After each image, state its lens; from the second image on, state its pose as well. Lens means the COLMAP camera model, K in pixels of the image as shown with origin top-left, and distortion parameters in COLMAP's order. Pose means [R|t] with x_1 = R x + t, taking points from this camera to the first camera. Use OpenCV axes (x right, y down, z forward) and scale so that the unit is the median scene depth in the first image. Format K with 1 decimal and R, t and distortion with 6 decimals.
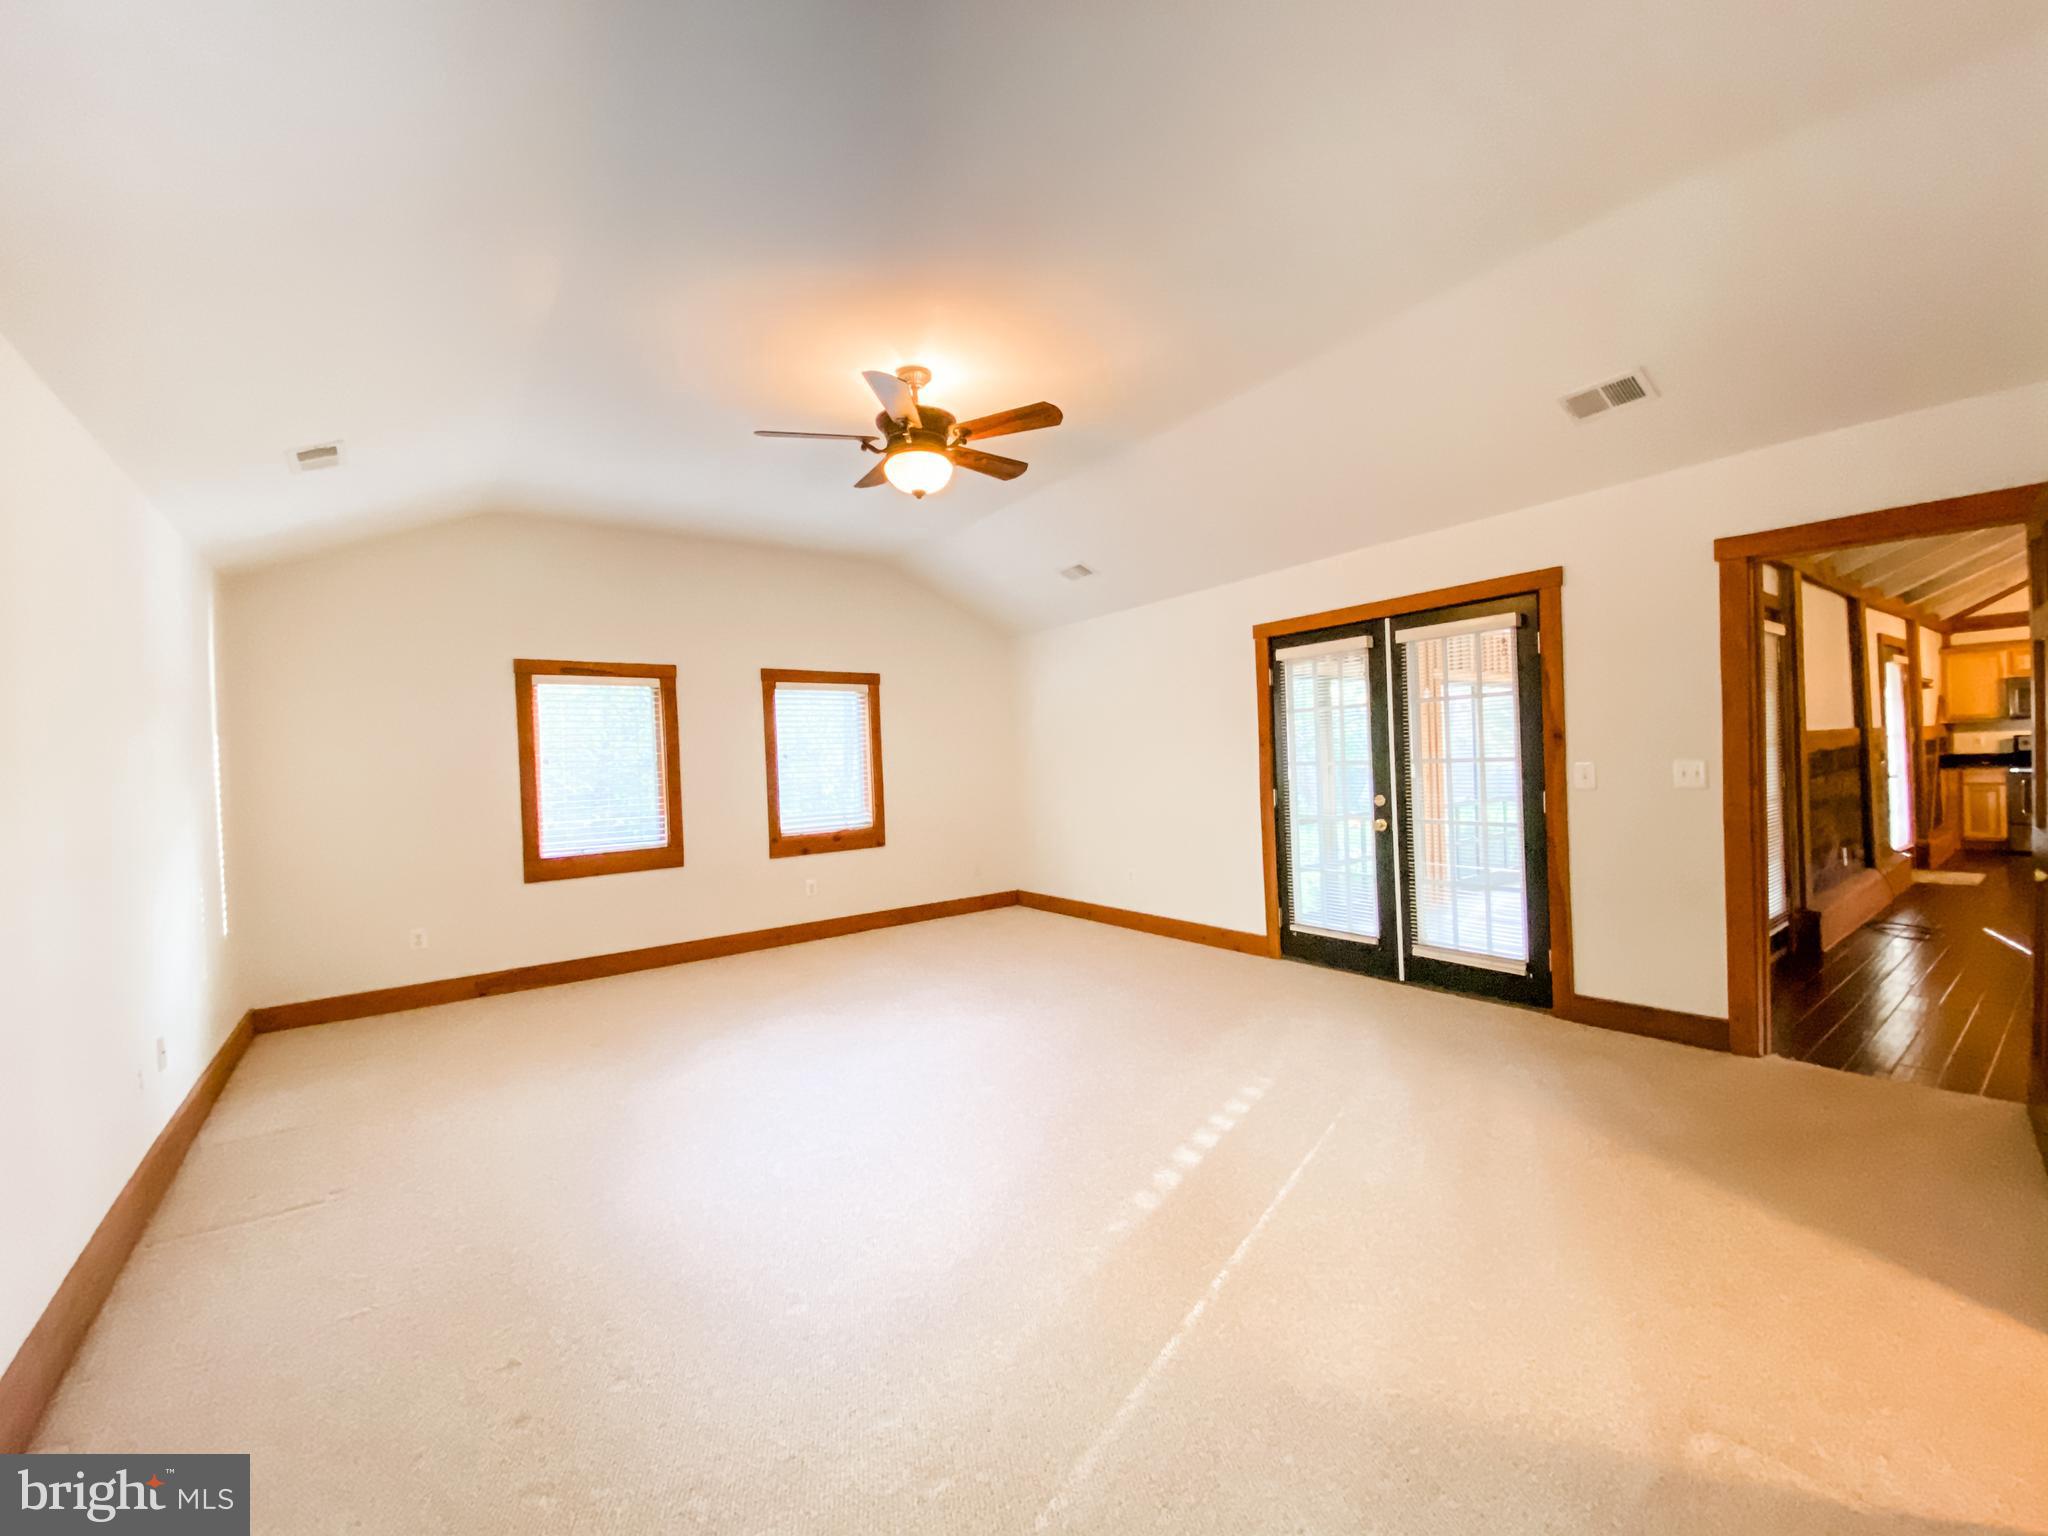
lens RADIAL K [[829.9, 0, 1024.0], [0, 829.9, 768.0], [0, 0, 1]] dist [0.040706, -0.027856]
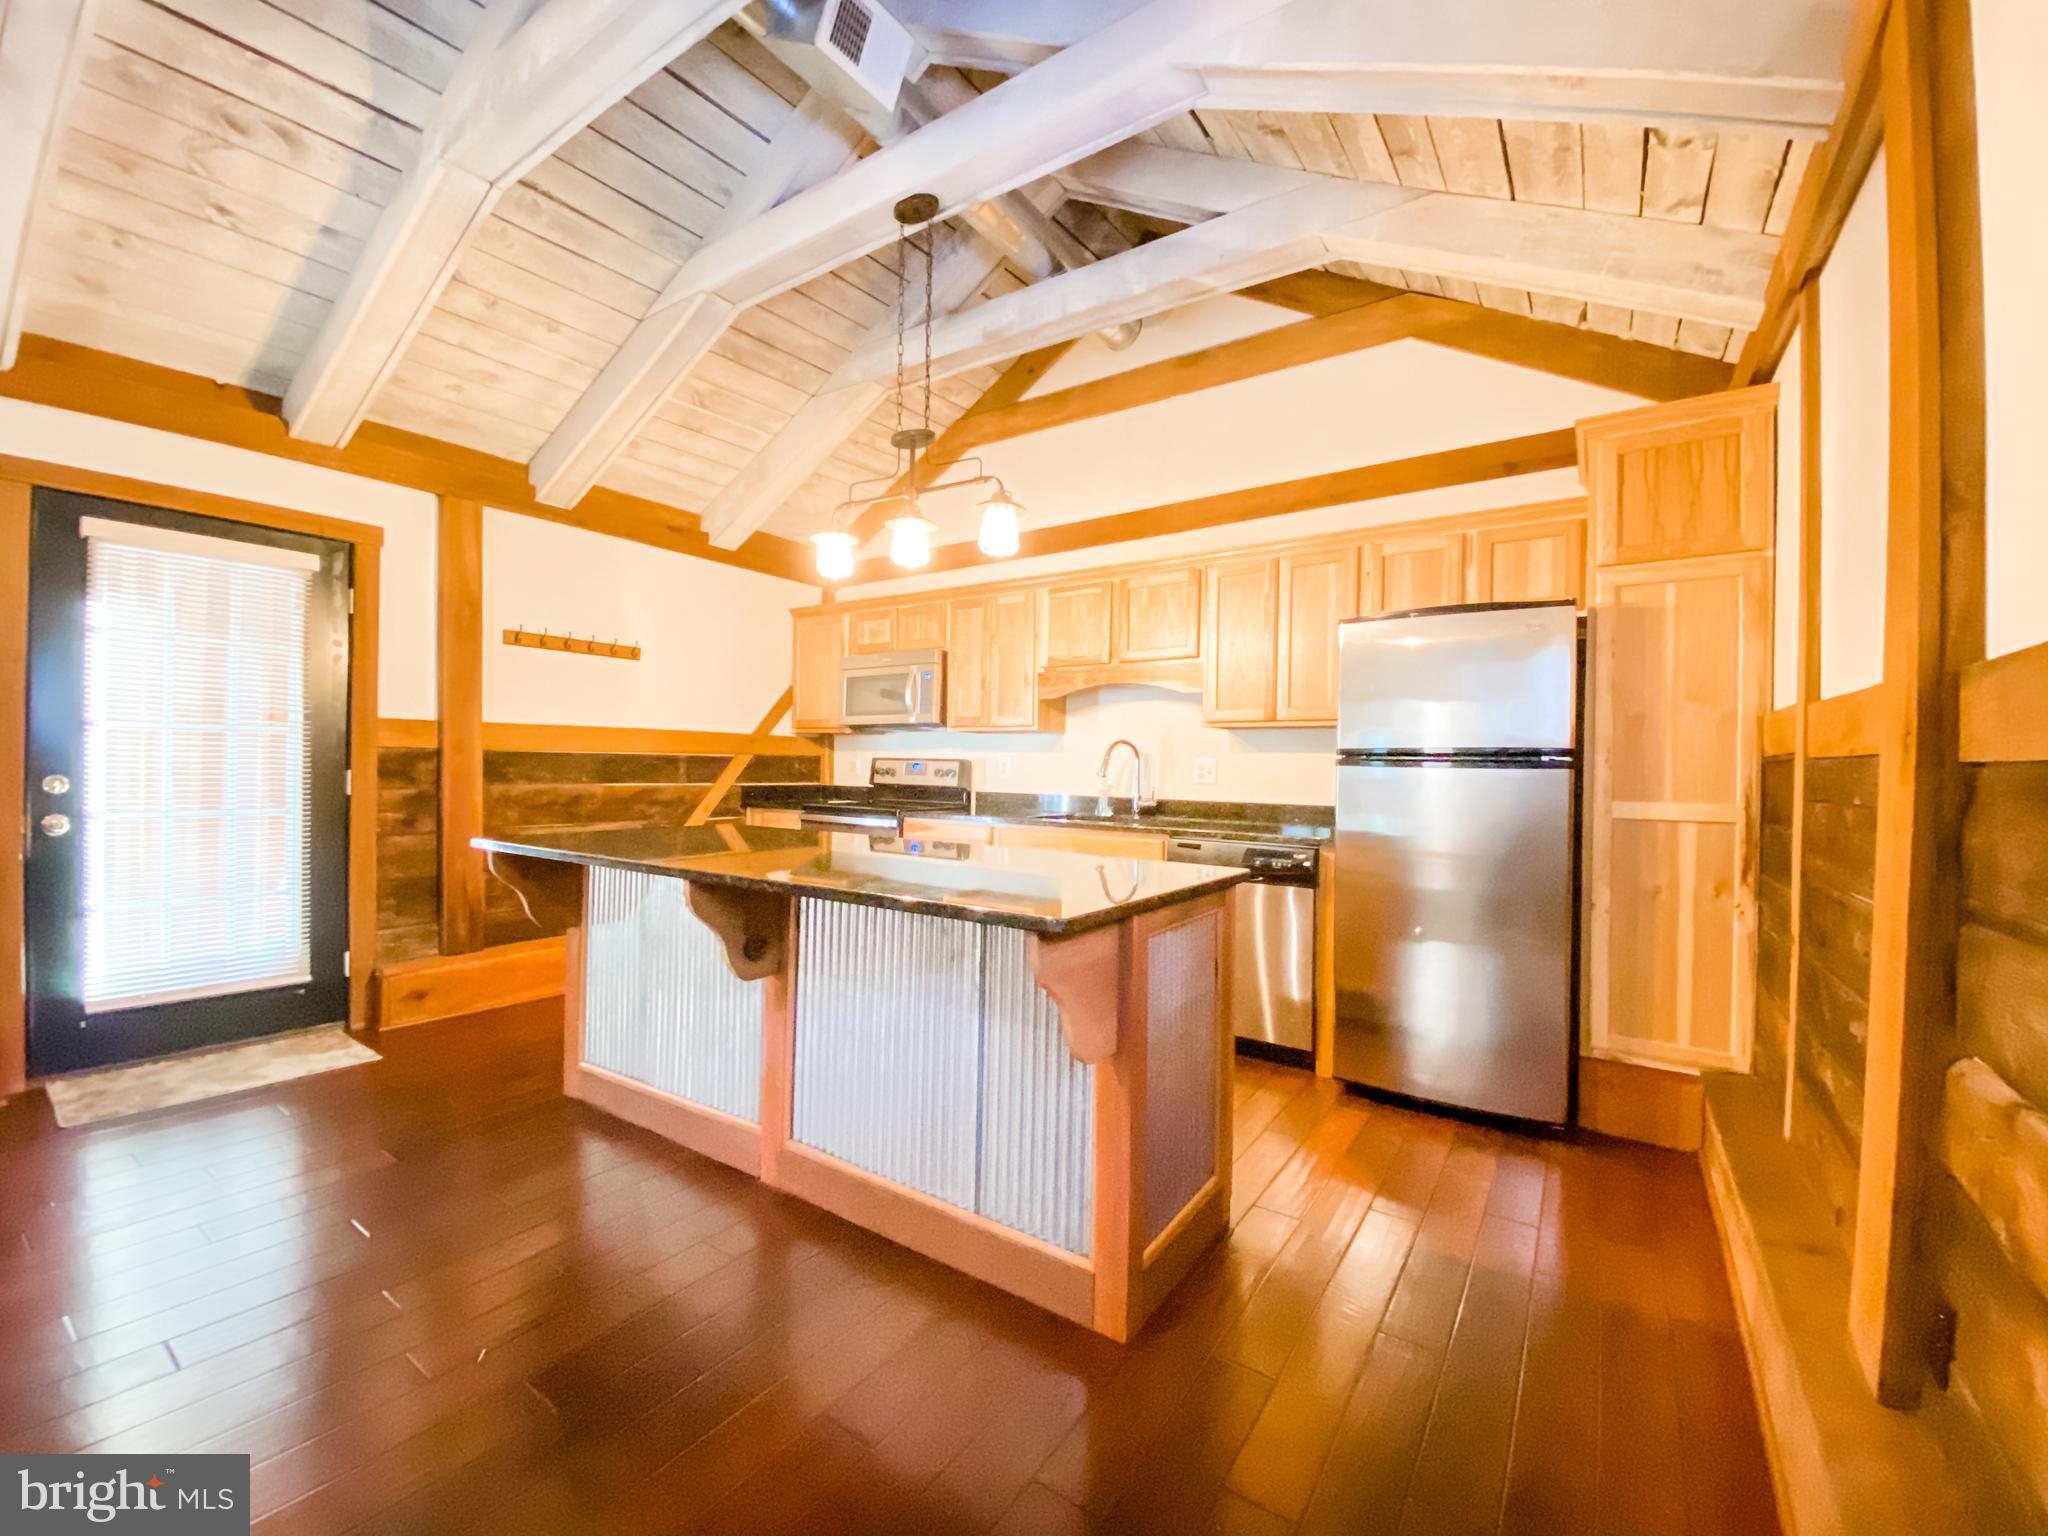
lens RADIAL K [[829.9, 0, 1024.0], [0, 829.9, 768.0], [0, 0, 1]] dist [0.040706, -0.027856]
pose [[0.943023, 0.052720, 0.328525, 1.836700], [-0.048089, 0.998596, -0.022212, -0.039671], [-0.329235, 0.005148, 0.944234, 0.668575]]
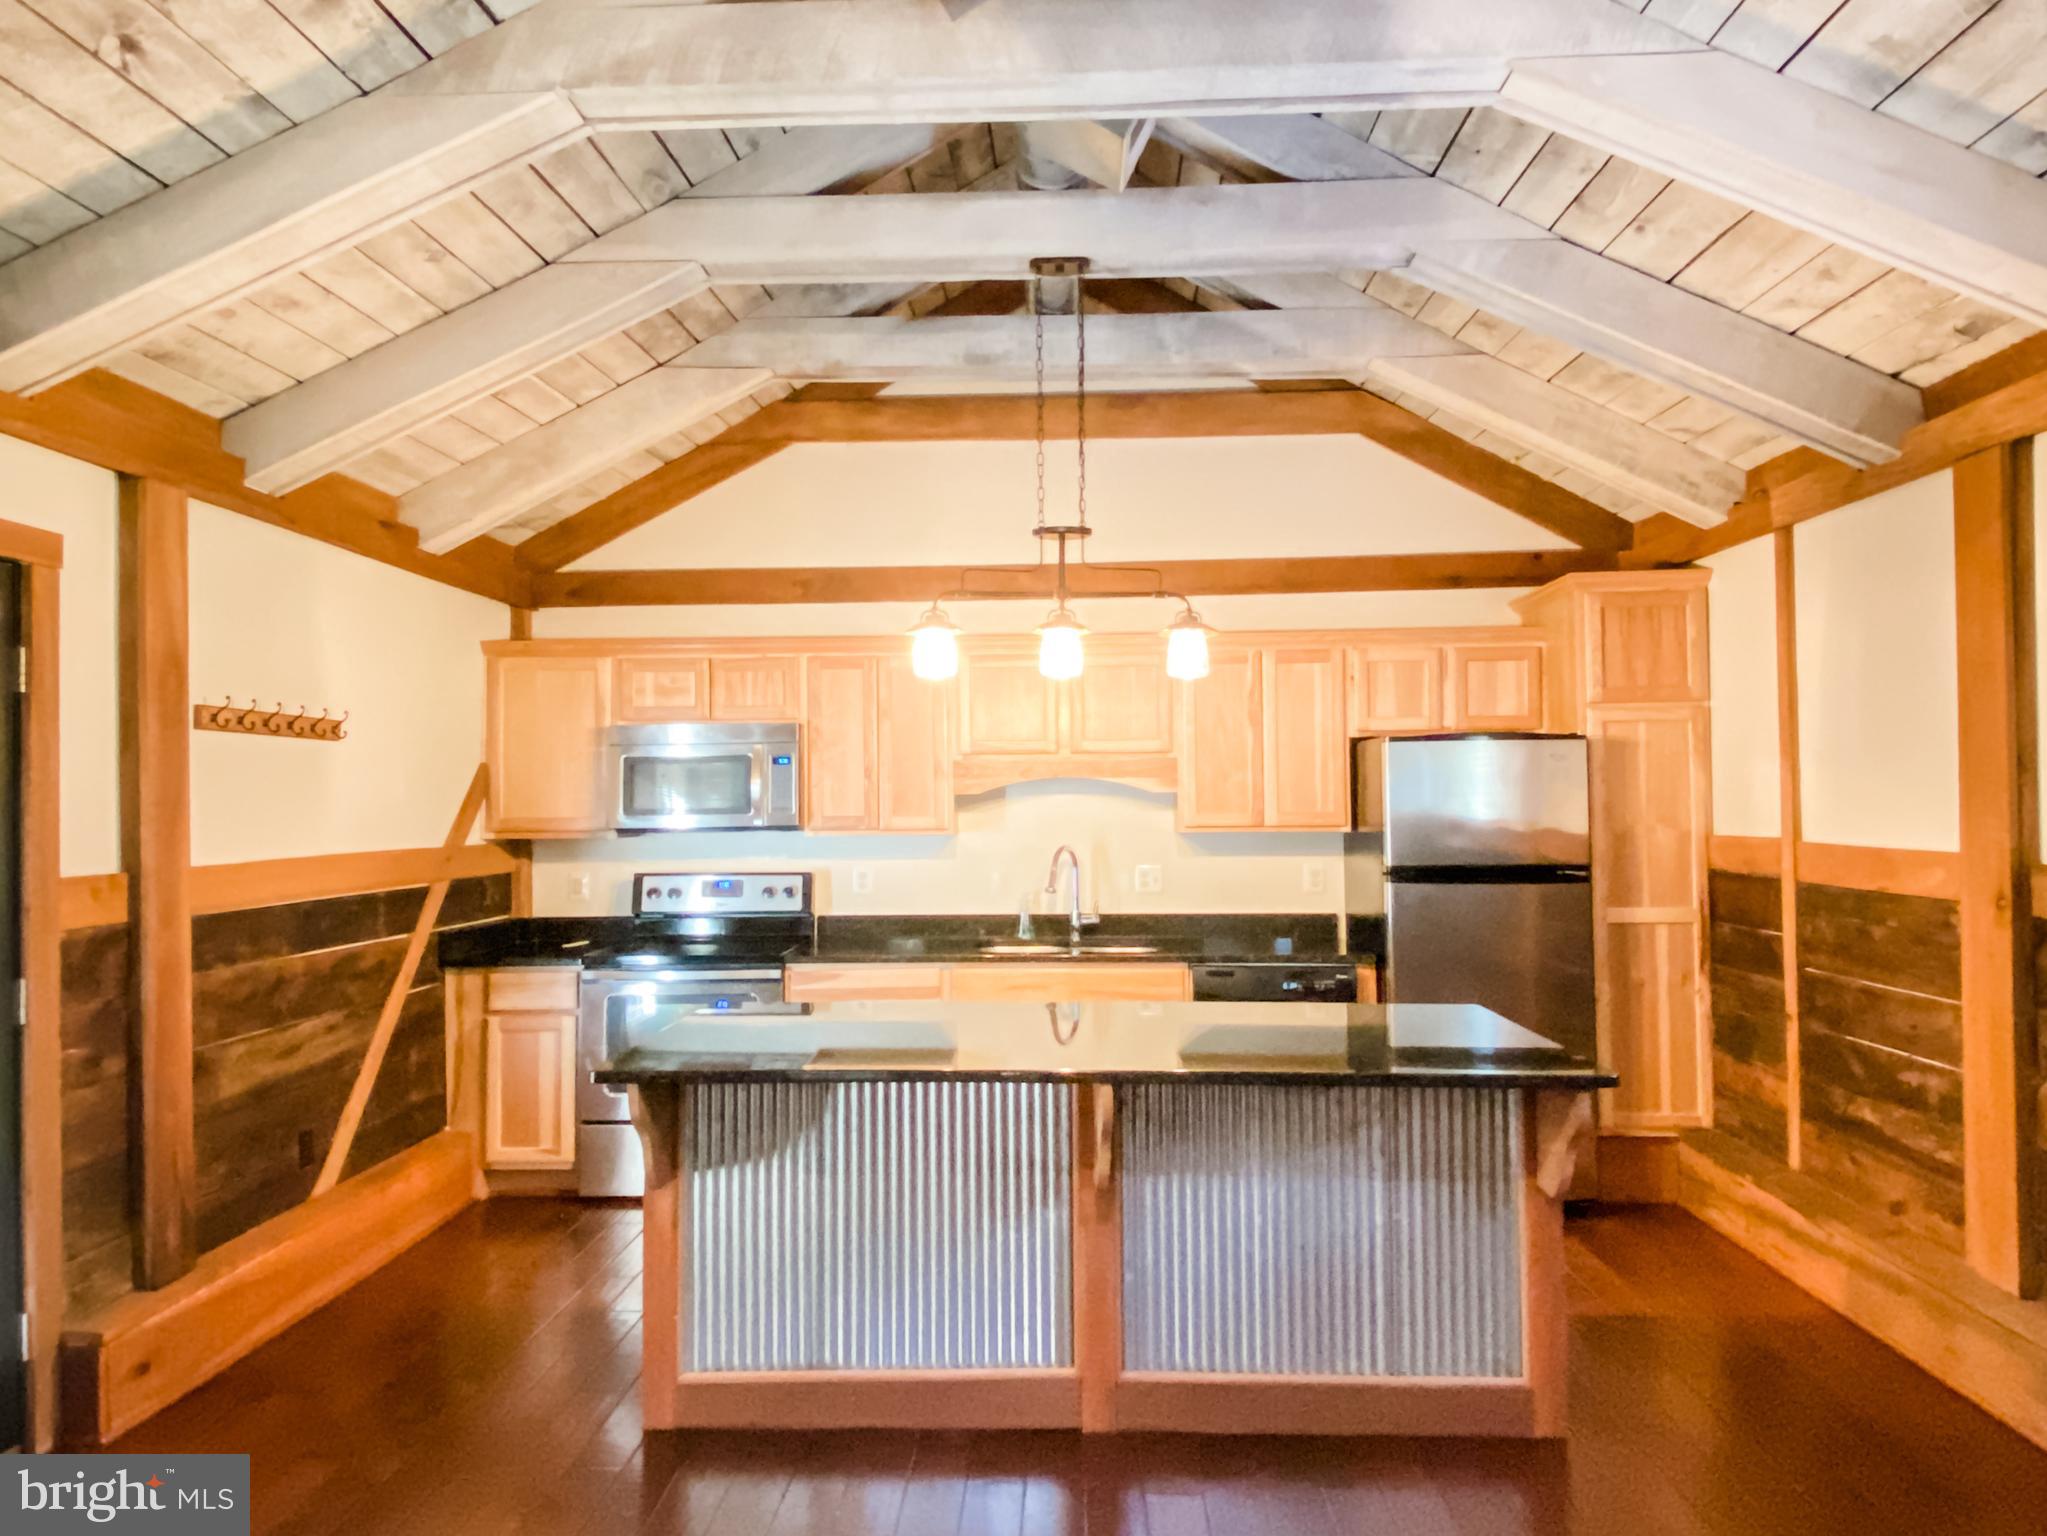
lens RADIAL K [[1293.1, 0, 1023.5], [0, 1293.1, 768.0], [0, 0, 1]] dist [0.076737, -0.072207]
pose [[0.626362, 0.053214, 0.777714, 1.371584], [-0.005711, 0.997954, -0.063683, -0.084777], [-0.779511, 0.035447, 0.625384, 0.775333]]
